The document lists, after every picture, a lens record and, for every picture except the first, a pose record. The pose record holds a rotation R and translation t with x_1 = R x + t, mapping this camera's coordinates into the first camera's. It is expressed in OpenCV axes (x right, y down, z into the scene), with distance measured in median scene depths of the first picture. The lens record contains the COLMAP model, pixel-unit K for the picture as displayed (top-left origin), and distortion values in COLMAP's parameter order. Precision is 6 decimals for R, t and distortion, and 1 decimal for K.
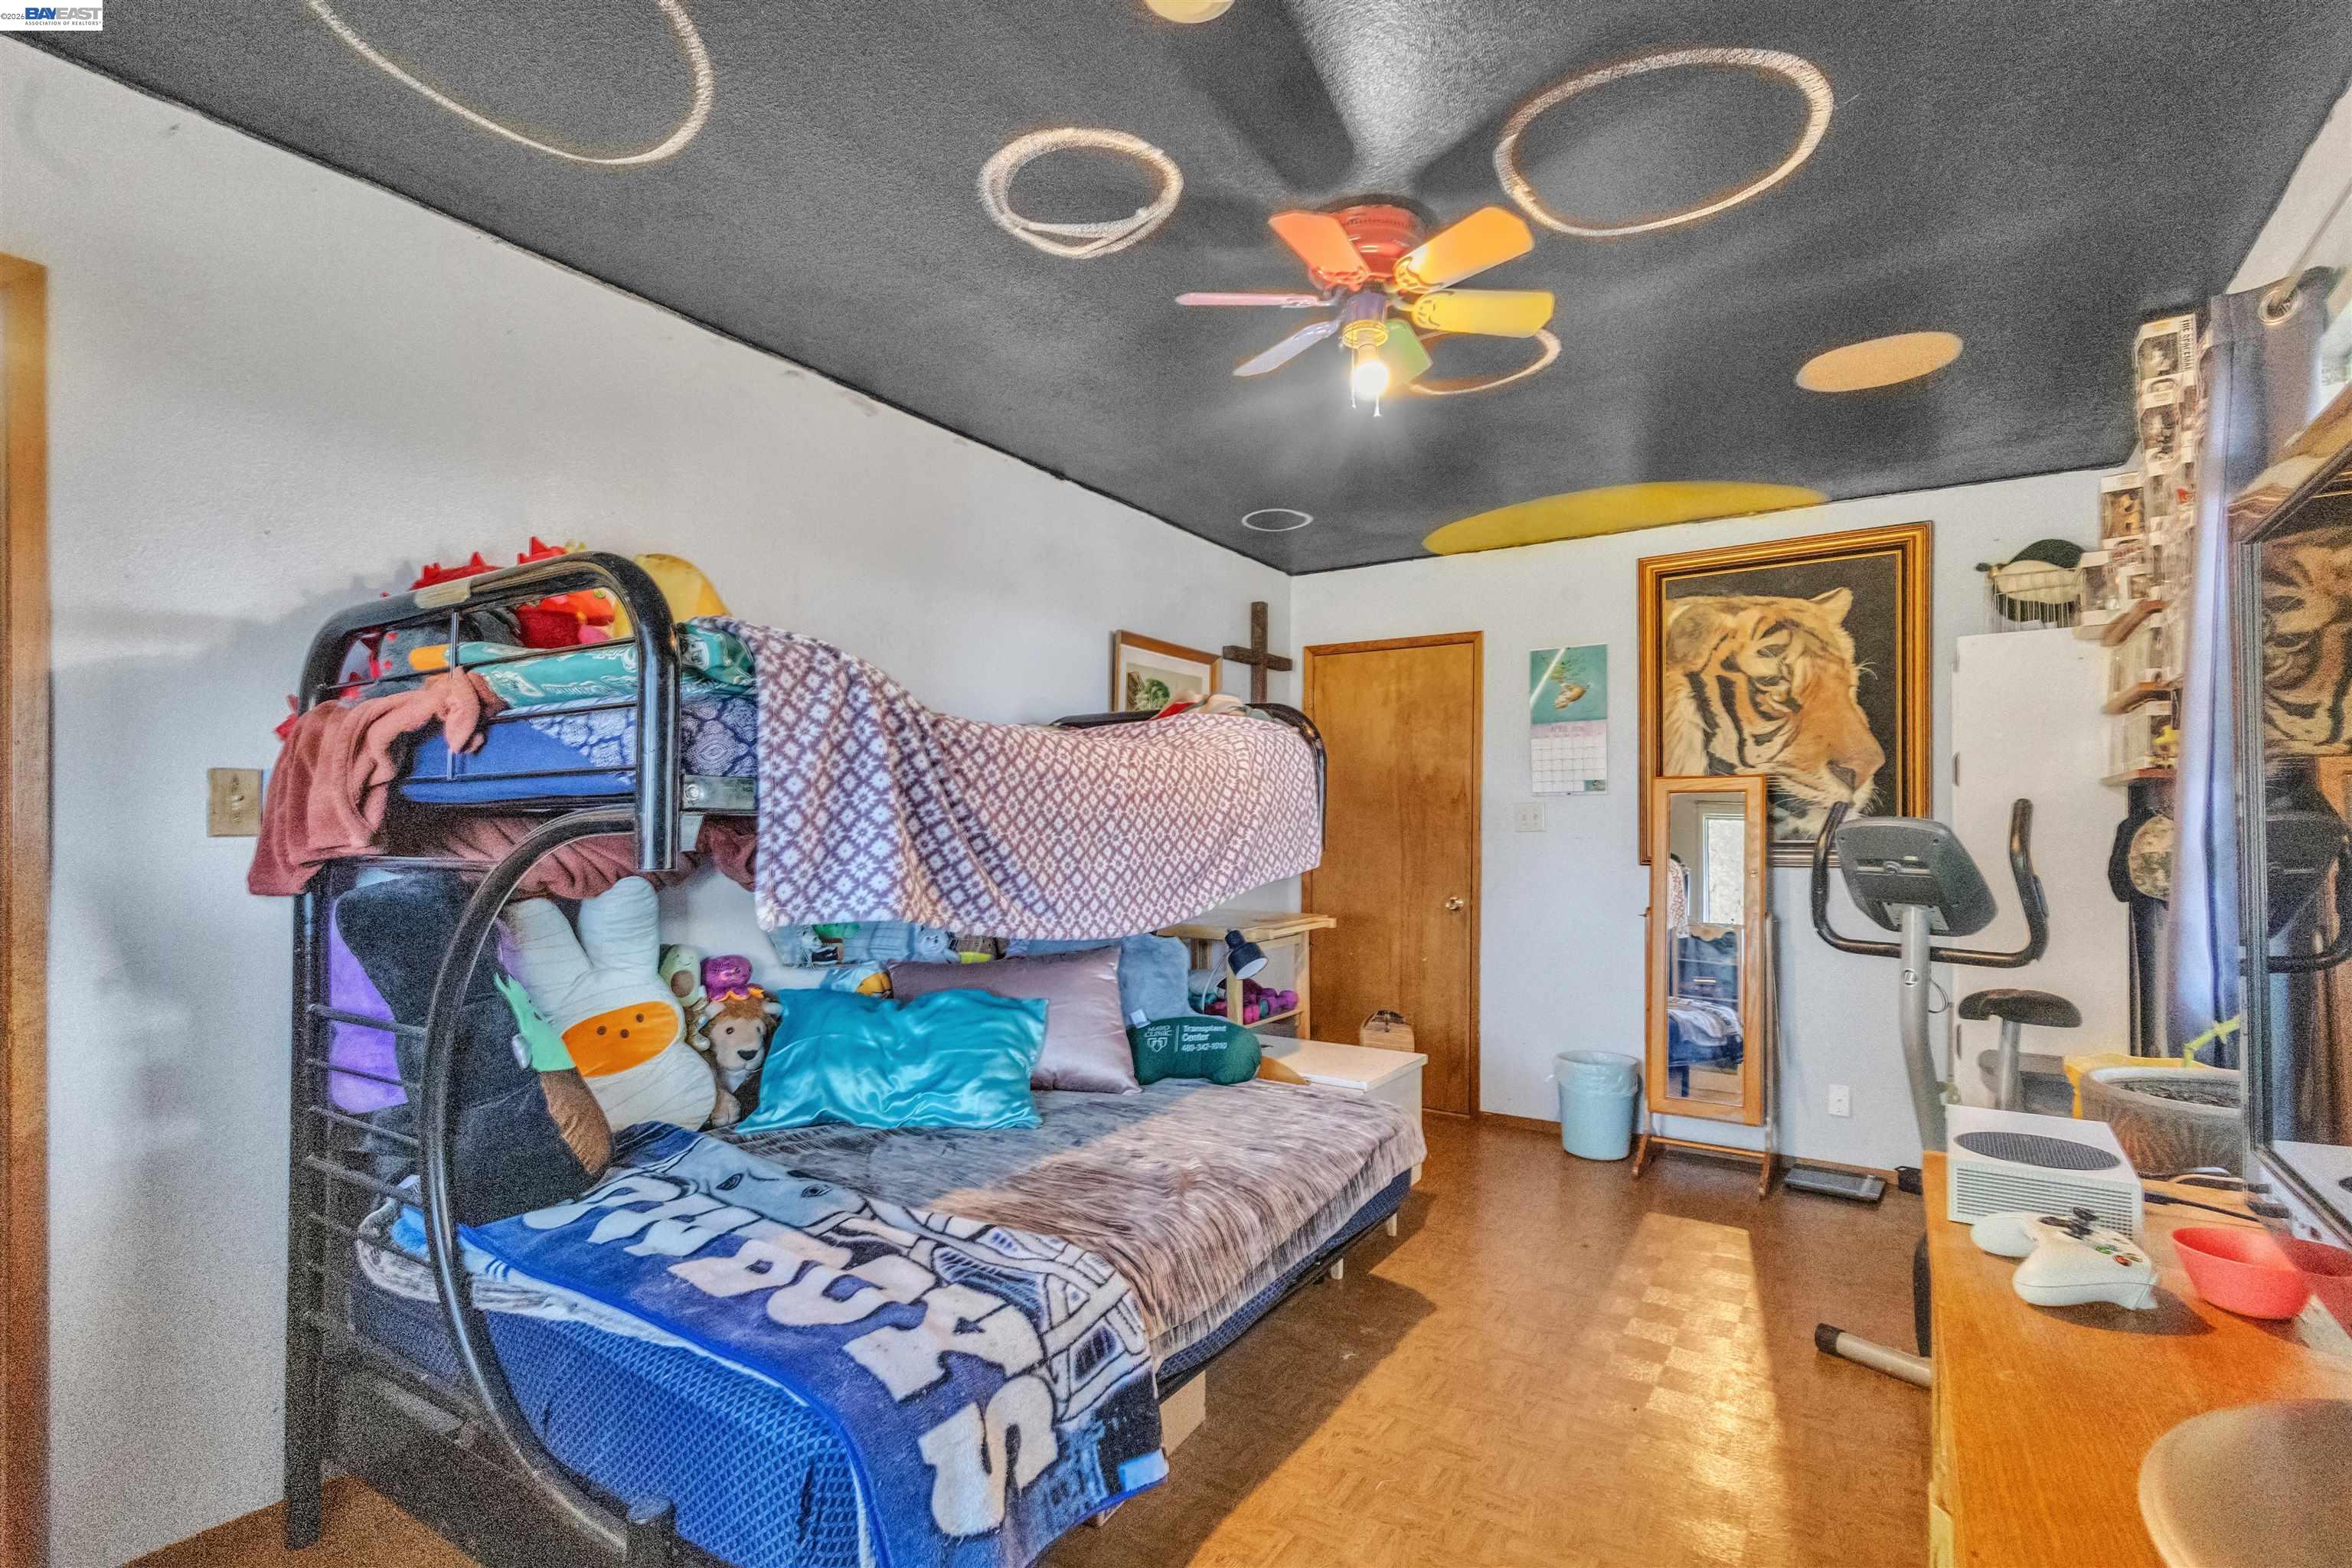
lens RADIAL K [[1083.8, 0, 1224.9], [0, 1083.8, 794.1], [0, 0, 1]] dist [0.006082, 0.000366]
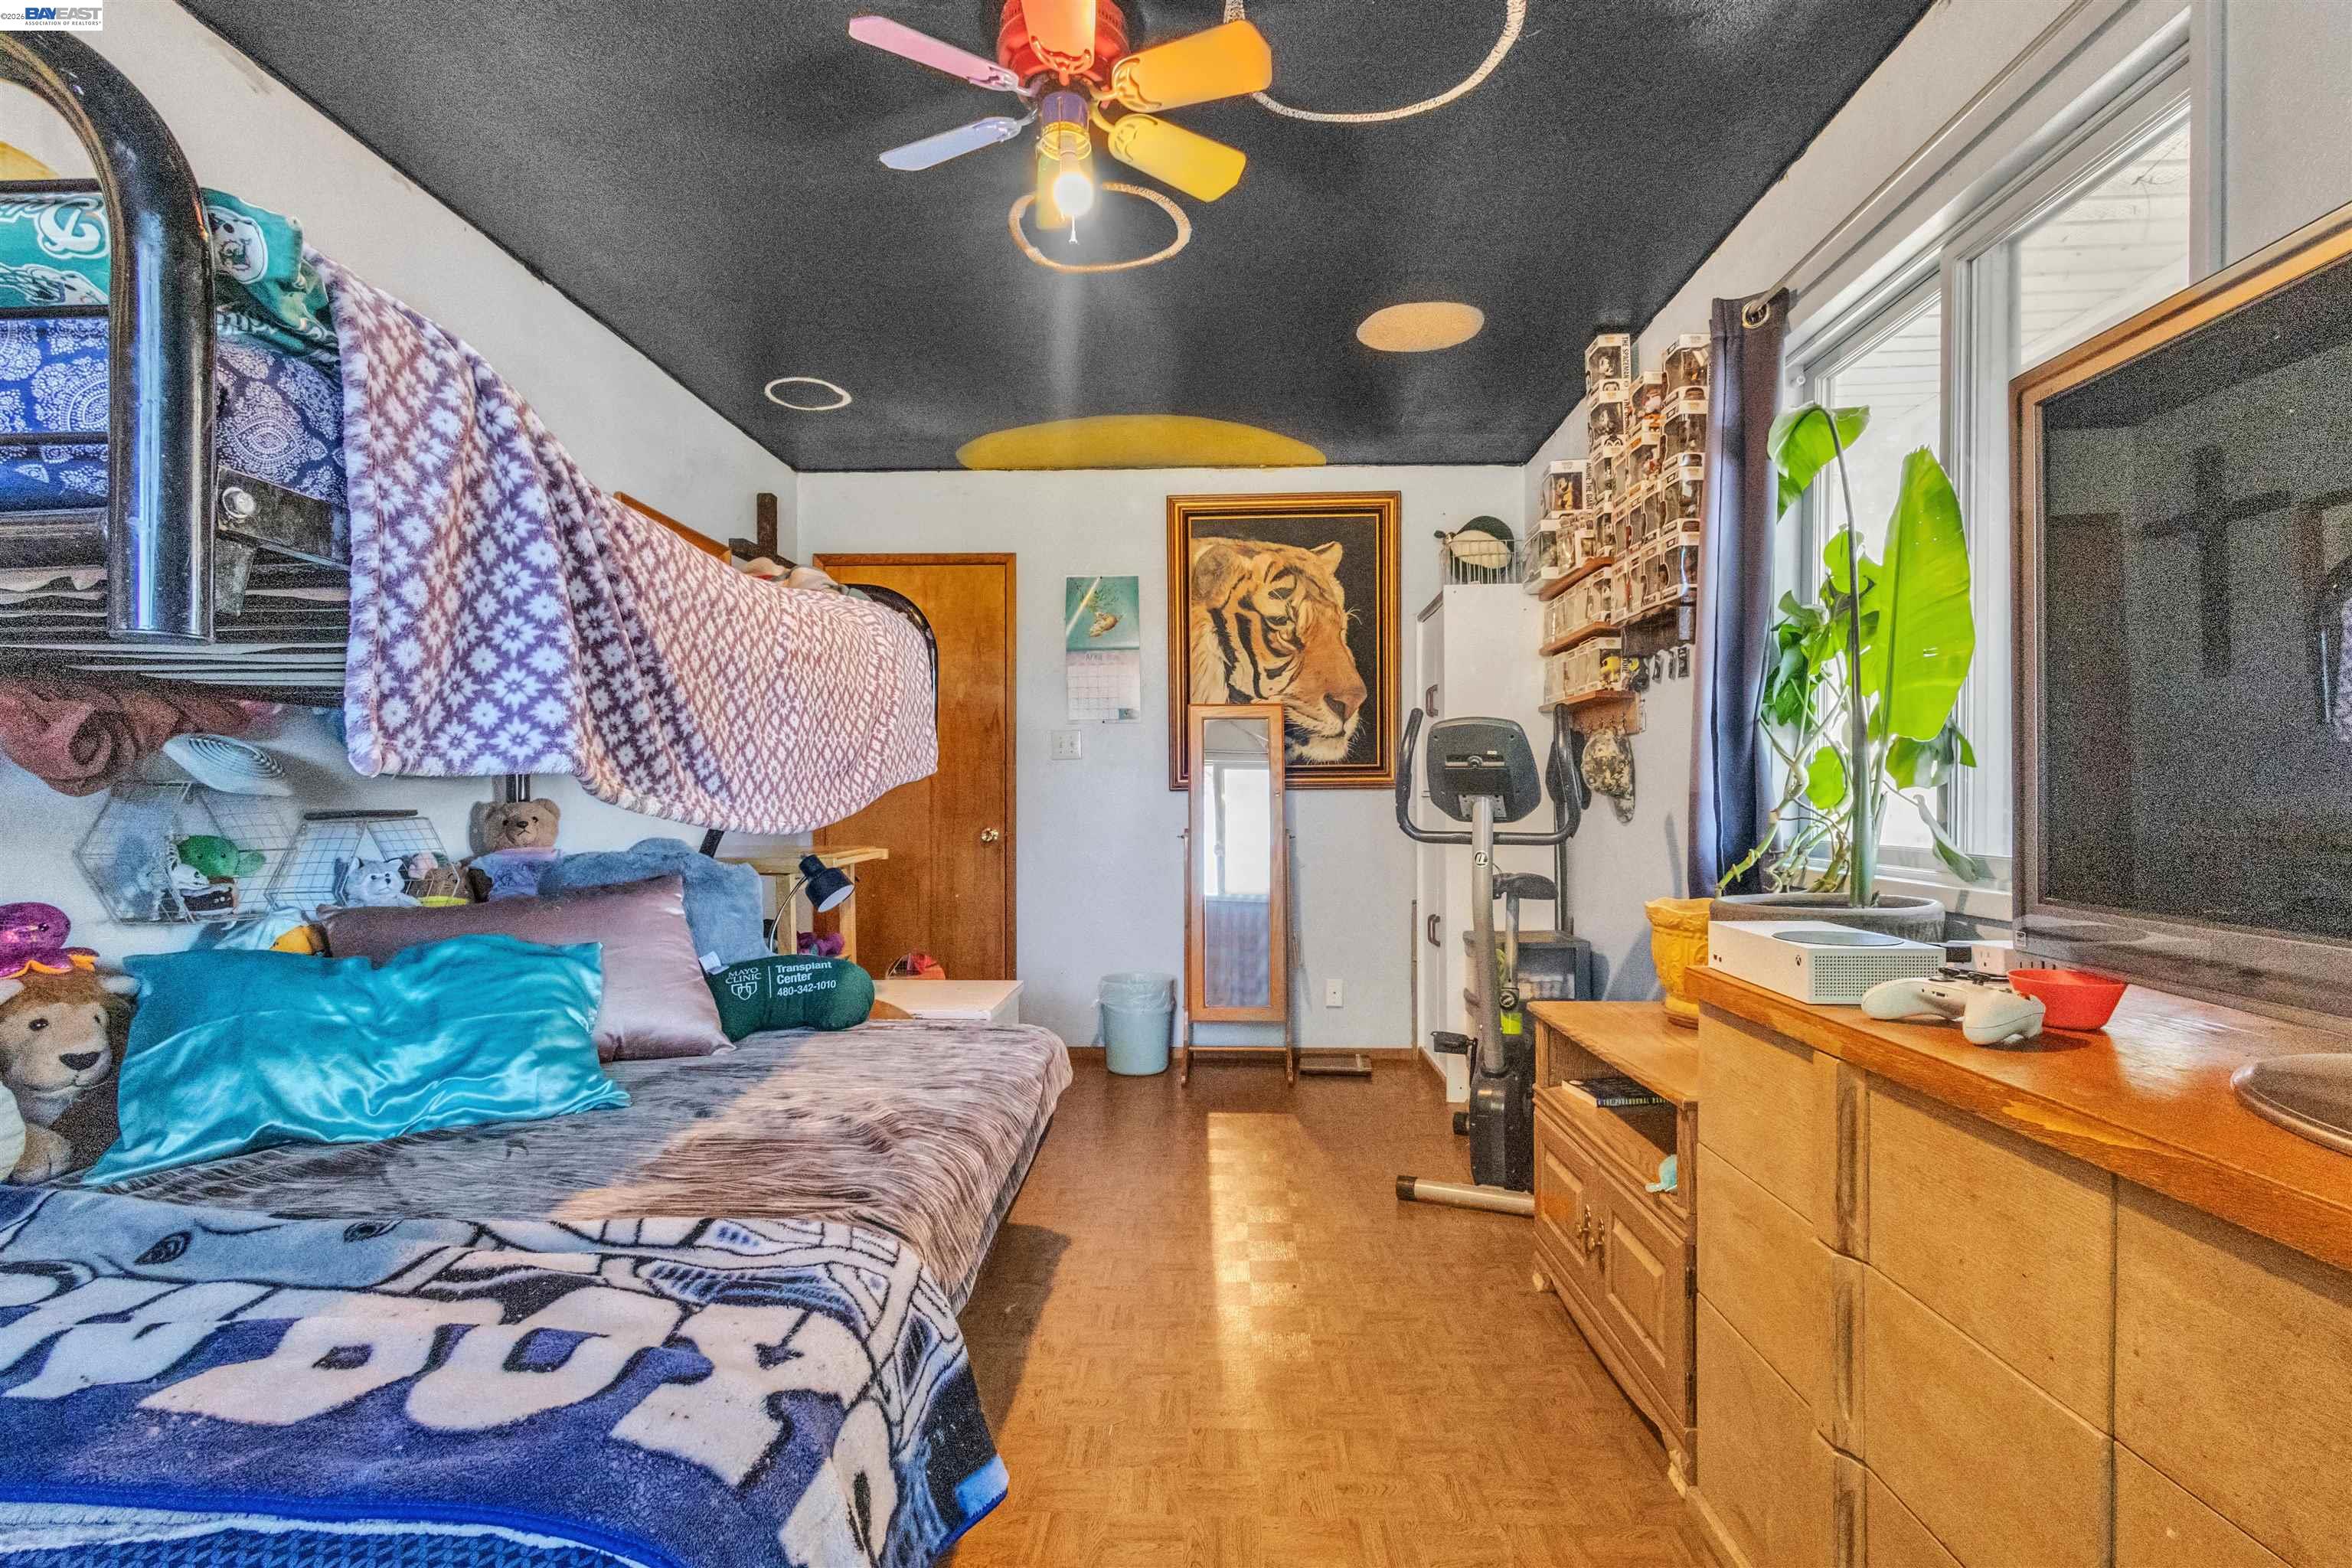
lens RADIAL K [[1066.6, 0, 1175.3], [0, 1066.6, 790.8], [0, 0, 1]] dist [0.001266, -0.000379]
pose [[0.867518, -0.005666, 0.497373, -0.218123], [-0.005520, 0.999764, 0.021018, 0.078386], [-0.497375, -0.020979, 0.867282, 0.193308]]
